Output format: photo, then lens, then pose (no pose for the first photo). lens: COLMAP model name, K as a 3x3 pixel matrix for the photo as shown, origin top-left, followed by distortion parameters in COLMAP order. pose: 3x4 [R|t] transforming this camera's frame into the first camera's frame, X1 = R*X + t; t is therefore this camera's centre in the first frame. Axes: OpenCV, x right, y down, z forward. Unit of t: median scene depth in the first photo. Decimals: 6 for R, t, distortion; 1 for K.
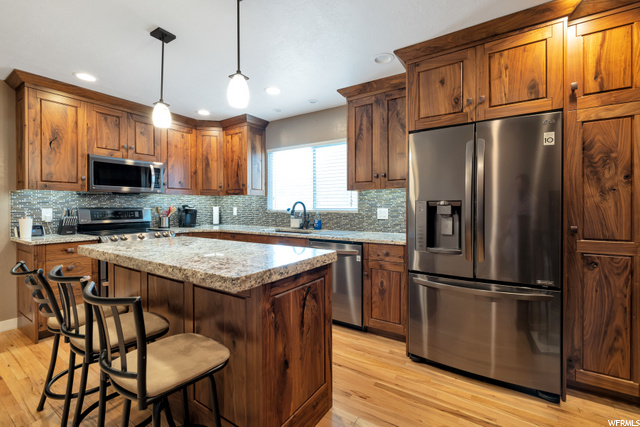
lens RADIAL K [[280.9, 0, 320.0], [0, 280.9, 213.5], [0, 0, 1]] dist [-0.001078, -0.000033]
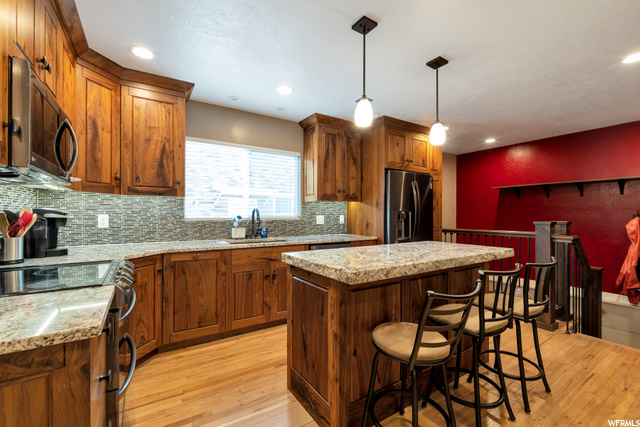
lens RADIAL K [[280.6, 0, 320.0], [0, 280.6, 213.5], [0, 0, 1]] dist [0.001116, 0.000072]
pose [[0.405385, 0.002869, 0.914142, -0.822207], [0.014135, 0.999856, -0.009407, -0.014698], [-0.914037, 0.016735, 0.405286, 0.441777]]
